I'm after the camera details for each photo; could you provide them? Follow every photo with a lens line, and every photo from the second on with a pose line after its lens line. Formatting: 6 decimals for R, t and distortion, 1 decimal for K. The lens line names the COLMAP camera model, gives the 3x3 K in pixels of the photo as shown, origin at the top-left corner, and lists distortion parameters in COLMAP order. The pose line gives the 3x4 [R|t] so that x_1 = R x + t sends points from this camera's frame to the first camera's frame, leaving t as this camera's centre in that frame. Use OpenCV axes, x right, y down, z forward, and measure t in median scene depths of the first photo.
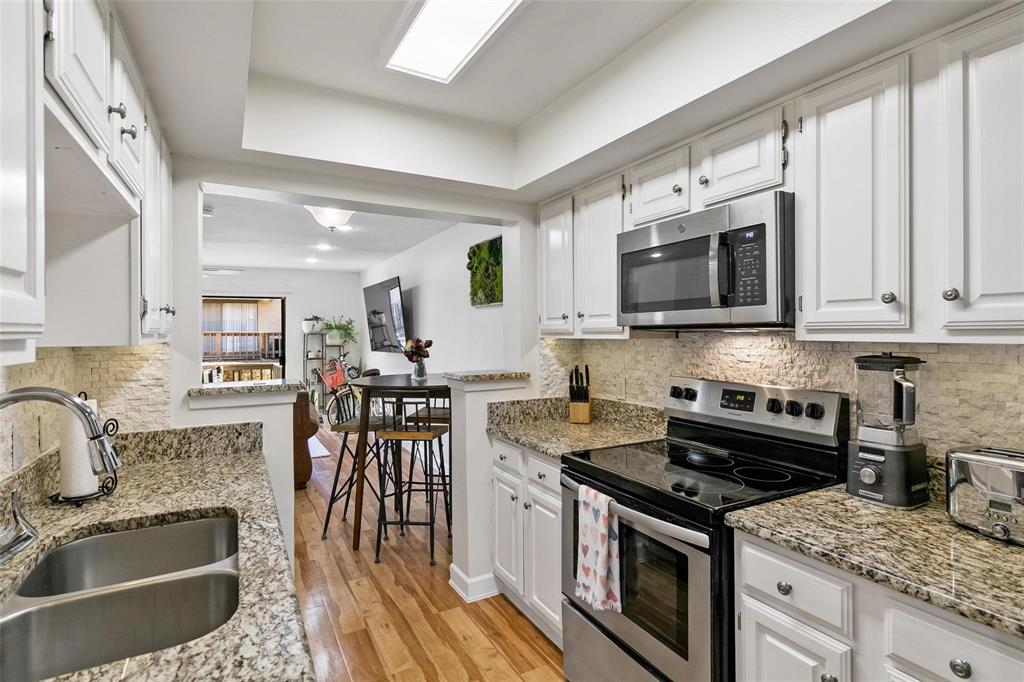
lens RADIAL K [[501.7, 0, 516.2], [0, 501.7, 334.0], [0, 0, 1]] dist [0.000162, -0.000038]
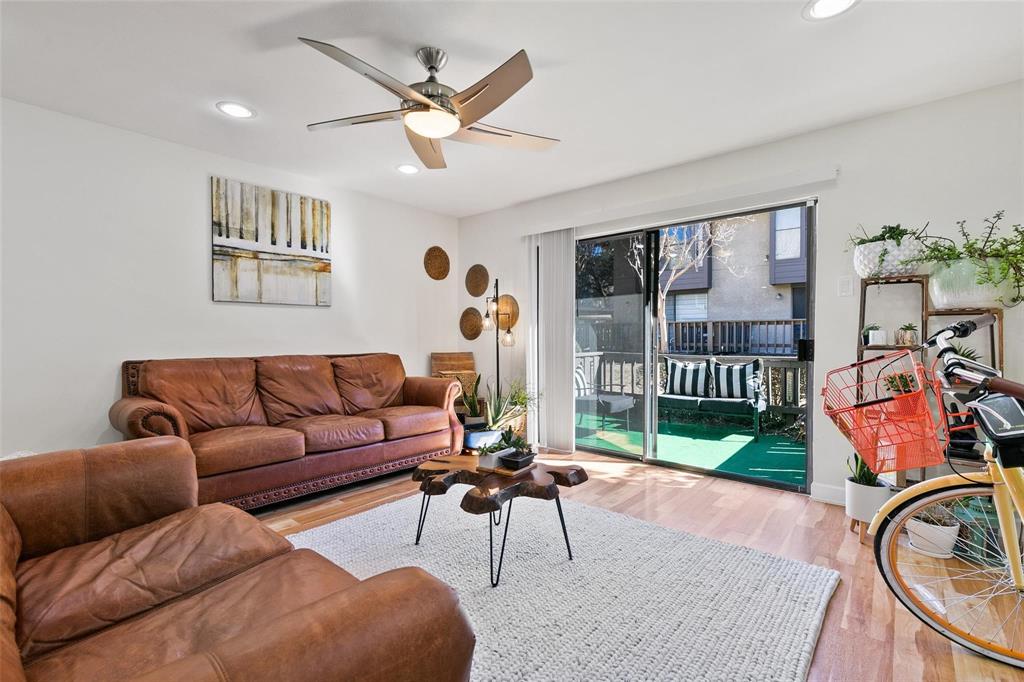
lens RADIAL K [[468.1, 0, 510.8], [0, 468.1, 337.3], [0, 0, 1]] dist [0.000417, -0.000365]
pose [[0.346717, 0.011712, -0.937897, -0.177828], [-0.005284, 0.999931, 0.010533, 0.039138], [0.937955, 0.001304, 0.346754, 0.615776]]
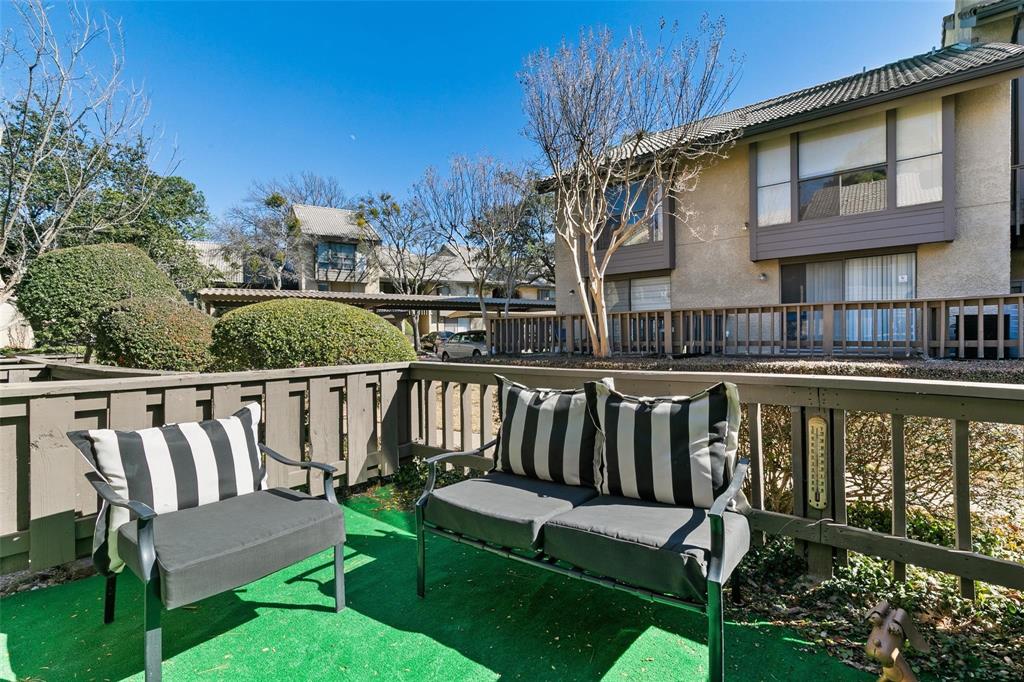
lens RADIAL K [[468.1, 0, 510.8], [0, 468.1, 337.3], [0, 0, 1]] dist [0.000417, -0.000365]
pose [[0.377095, 0.003043, -0.926170, -0.544349], [0.008371, 0.999943, 0.006694, 0.052176], [0.926137, -0.010277, 0.377048, 1.035471]]
